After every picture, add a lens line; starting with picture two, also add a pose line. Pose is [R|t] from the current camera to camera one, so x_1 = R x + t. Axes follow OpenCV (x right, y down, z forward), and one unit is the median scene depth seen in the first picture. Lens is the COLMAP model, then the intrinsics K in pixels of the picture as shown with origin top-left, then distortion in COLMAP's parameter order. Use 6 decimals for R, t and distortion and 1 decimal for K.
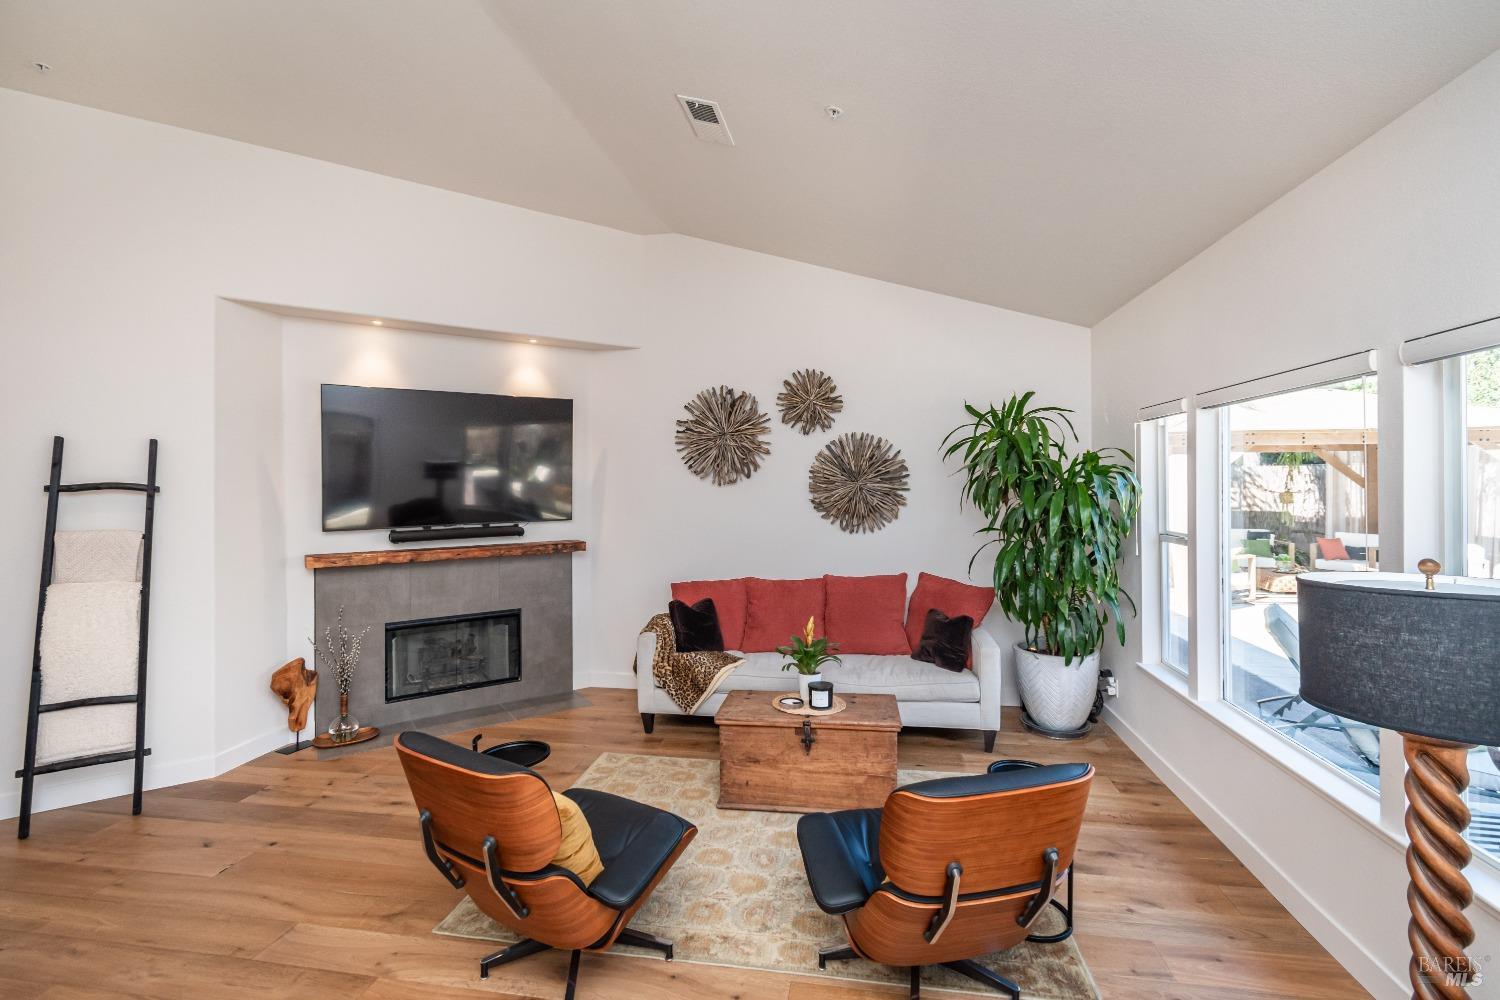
lens RADIAL K [[666.3, 0, 749.6], [0, 666.3, 480.0], [0, 0, 1]] dist [-0.001368, -0.000178]
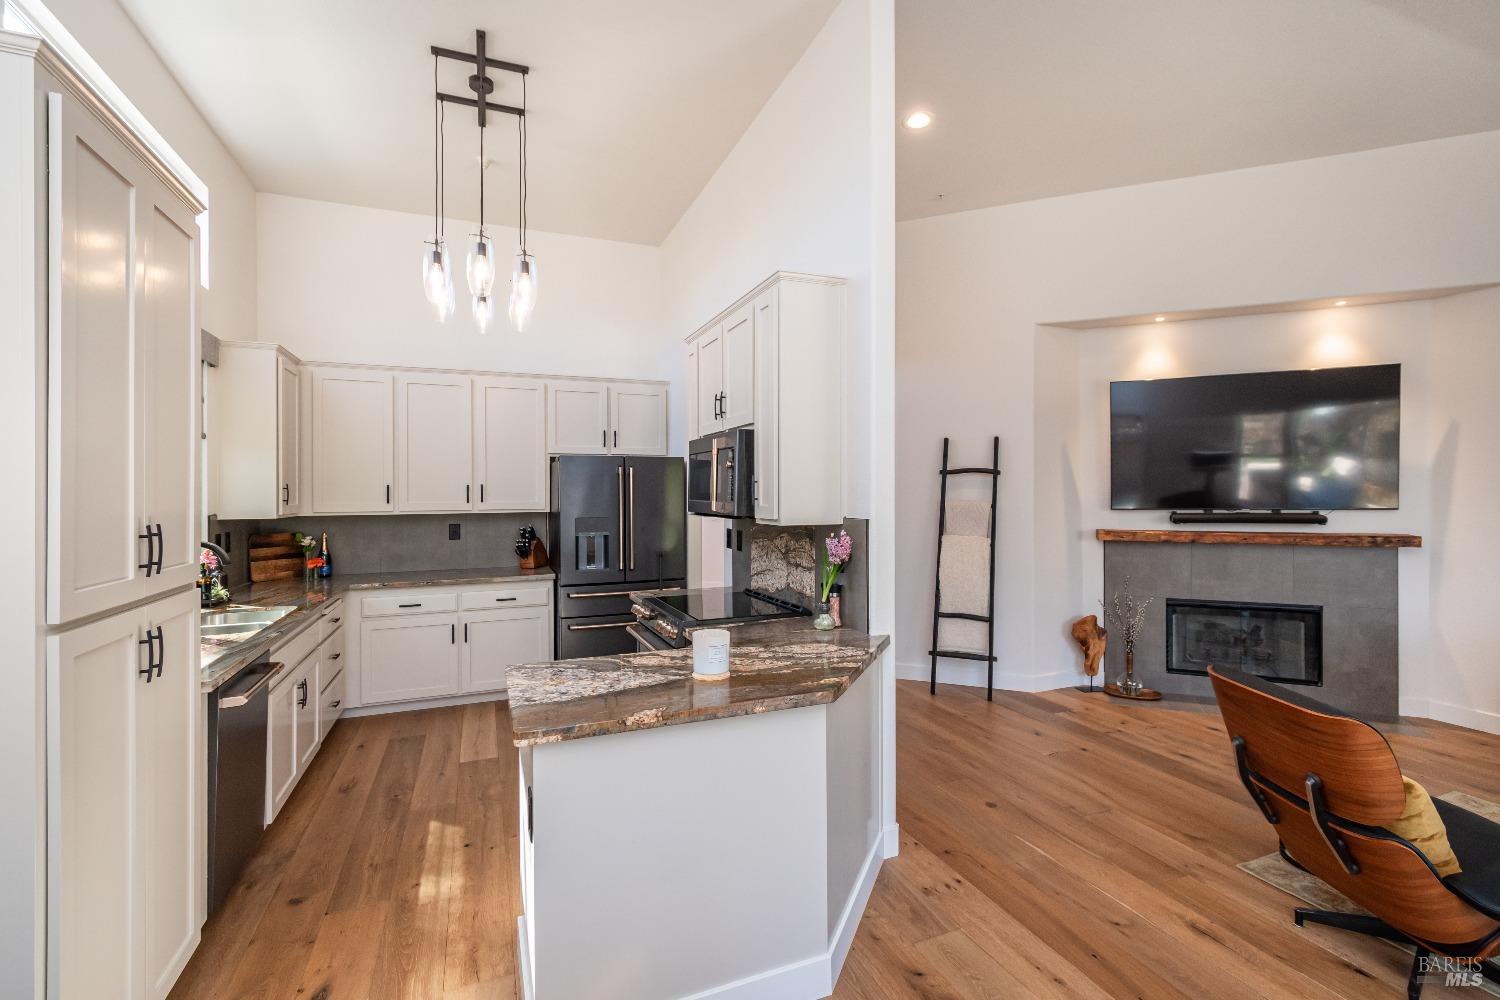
lens RADIAL K [[669.8, 0, 754.6], [0, 669.8, 490.1], [0, 0, 1]] dist [0.000675, -0.000235]
pose [[0.530367, 0.003253, -0.847762, 0.016672], [0.001973, 0.999985, 0.005071, 0.034645], [0.847766, -0.004362, 0.530353, -0.136830]]
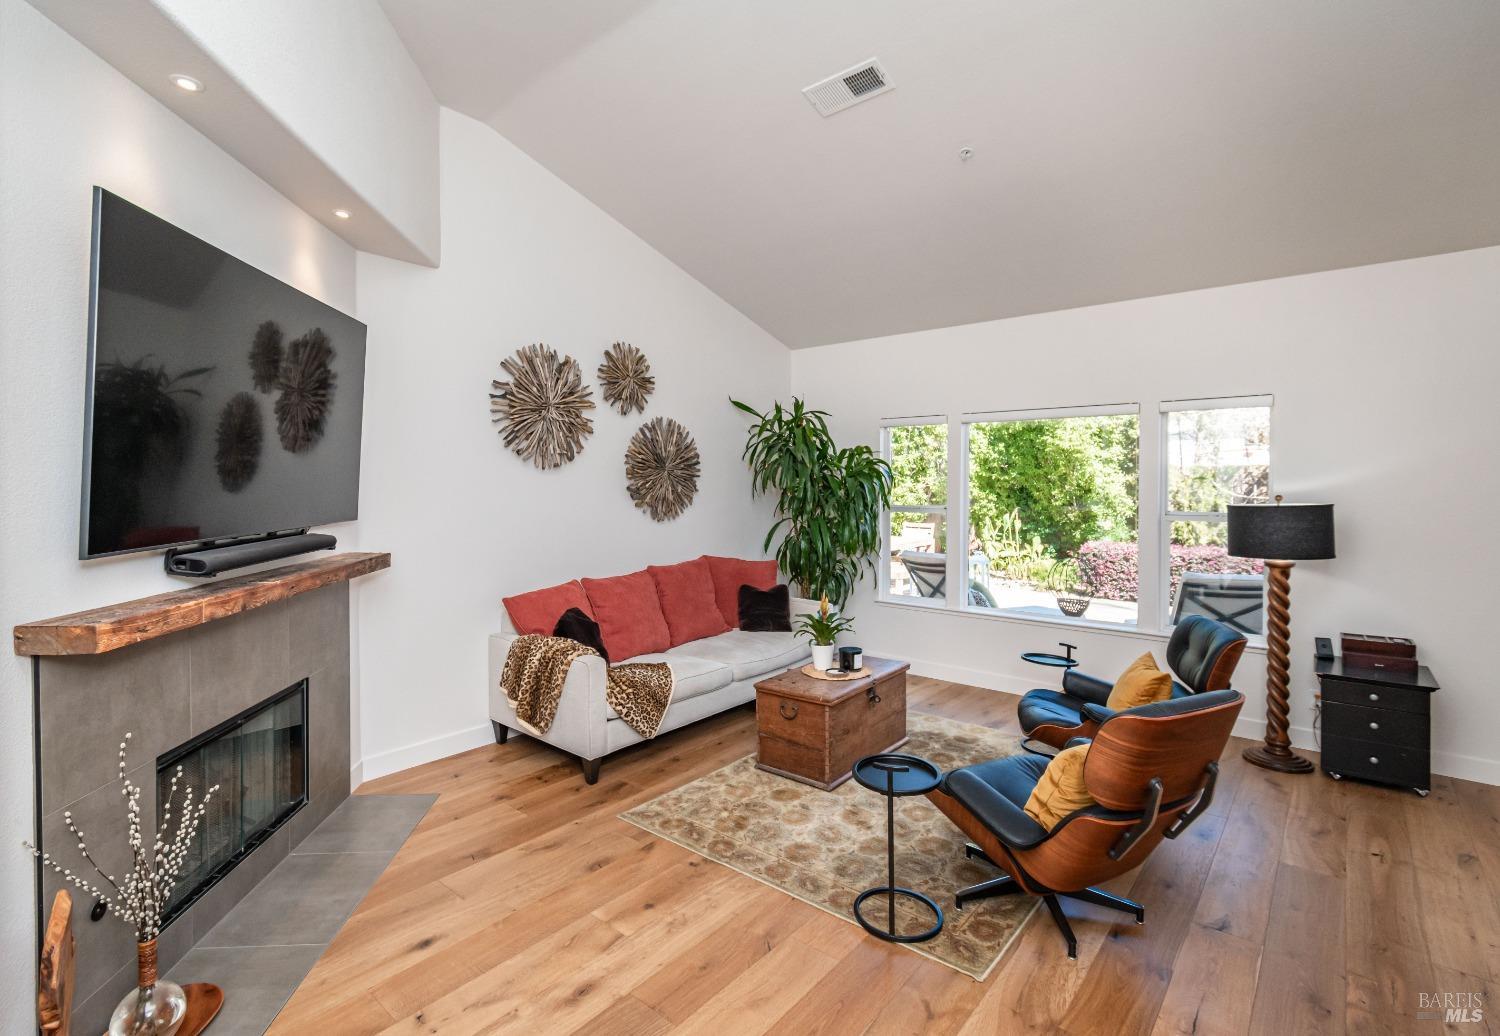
lens RADIAL K [[711.1, 0, 713.9], [0, 711.1, 492.6], [0, 0, 1]] dist [0.001677, 0.000642]
pose [[0.526992, -0.006407, 0.849846, -0.767091], [-0.006909, 0.999906, 0.011823, 0.028795], [-0.849842, -0.012102, 0.526898, 0.437076]]
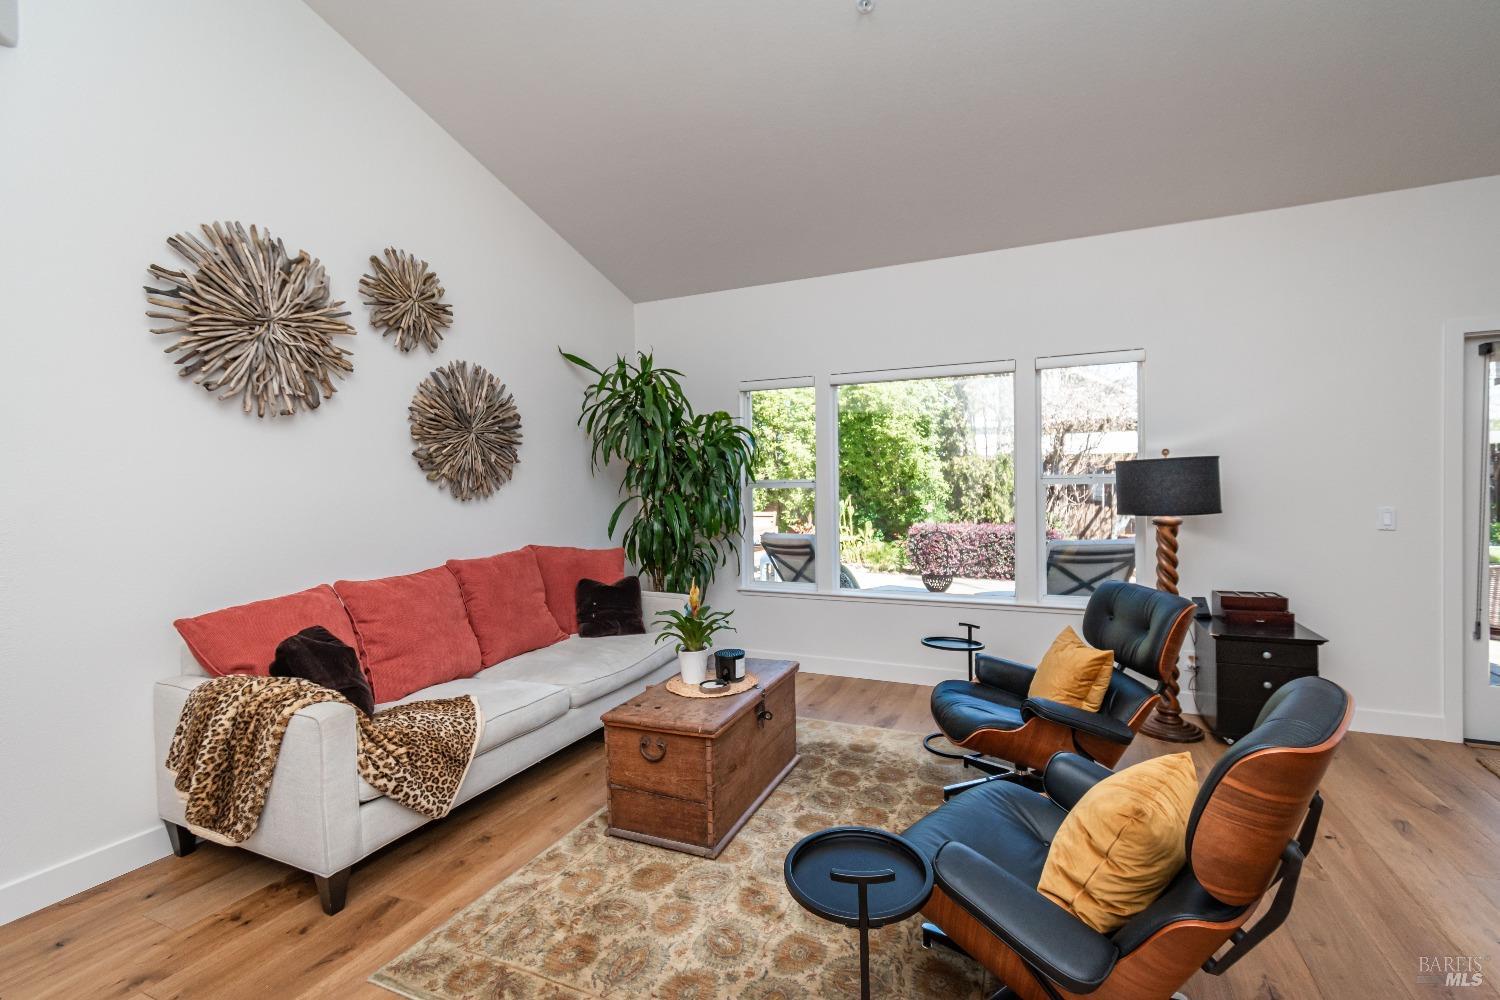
lens RADIAL K [[661.6, 0, 755.8], [0, 661.6, 499.2], [0, 0, 1]] dist [0.001640, -0.000048]
pose [[0.252055, -0.019233, 0.967522, -0.520404], [0.010328, 0.999799, 0.017184, 0.077981], [-0.967658, 0.005662, 0.252203, 0.575556]]
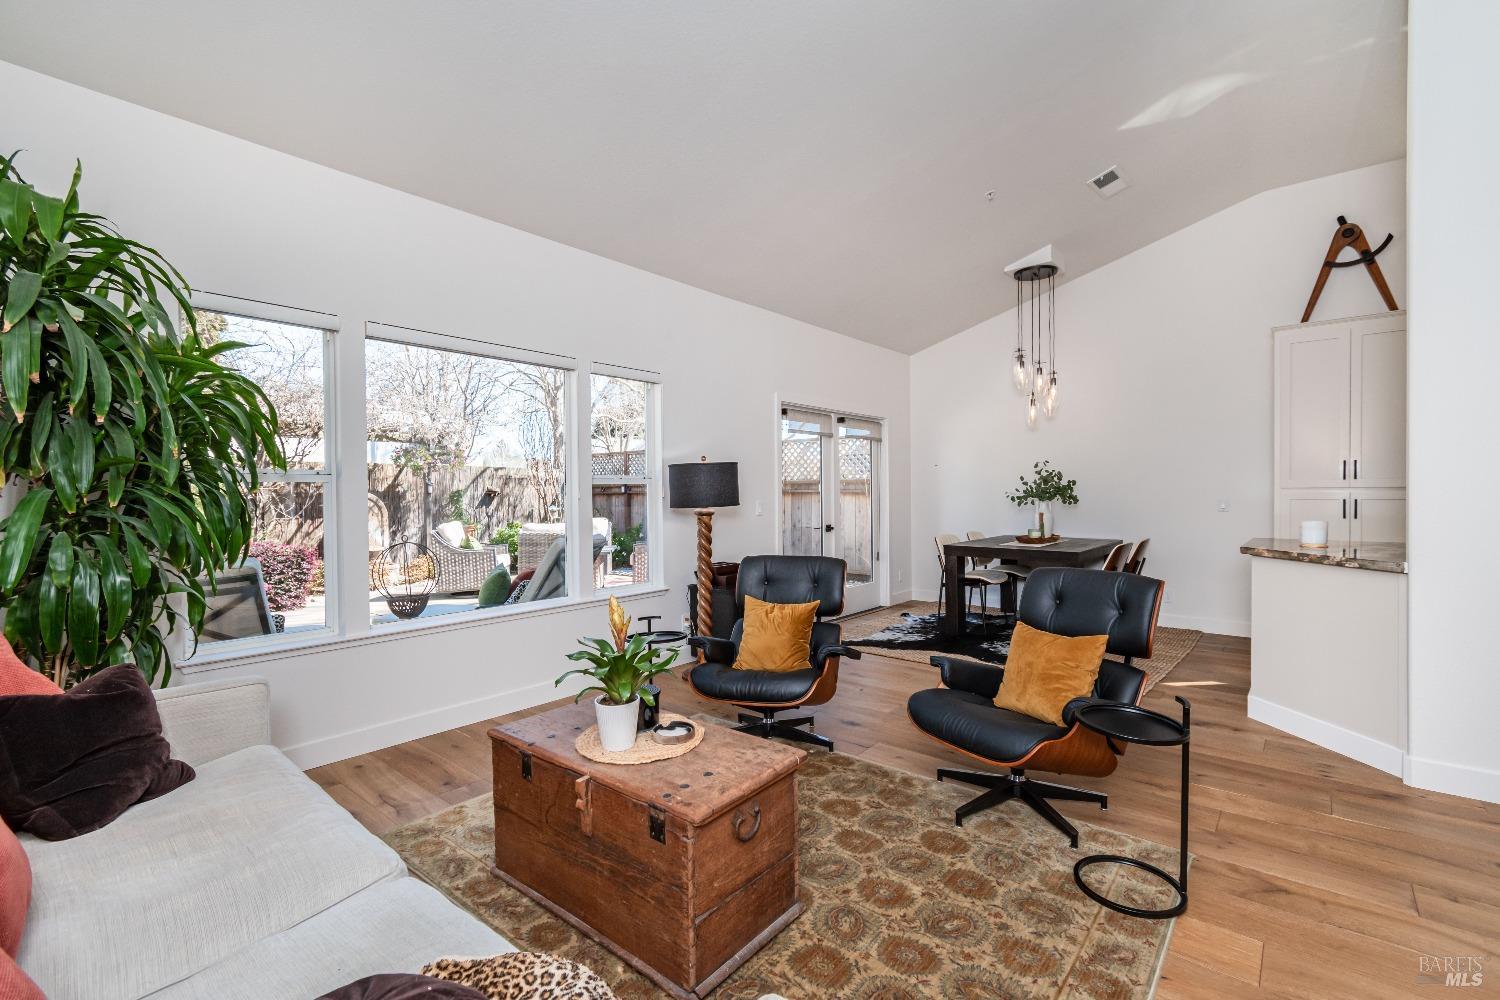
lens RADIAL K [[674.0, 0, 752.6], [0, 674.0, 500.2], [0, 0, 1]] dist [-0.000930, -0.000097]
pose [[-0.865597, 0.008630, 0.500667, -0.224856], [0.011969, 0.999922, 0.003457, 0.100896], [-0.500598, 0.008985, -0.865633, 1.129078]]
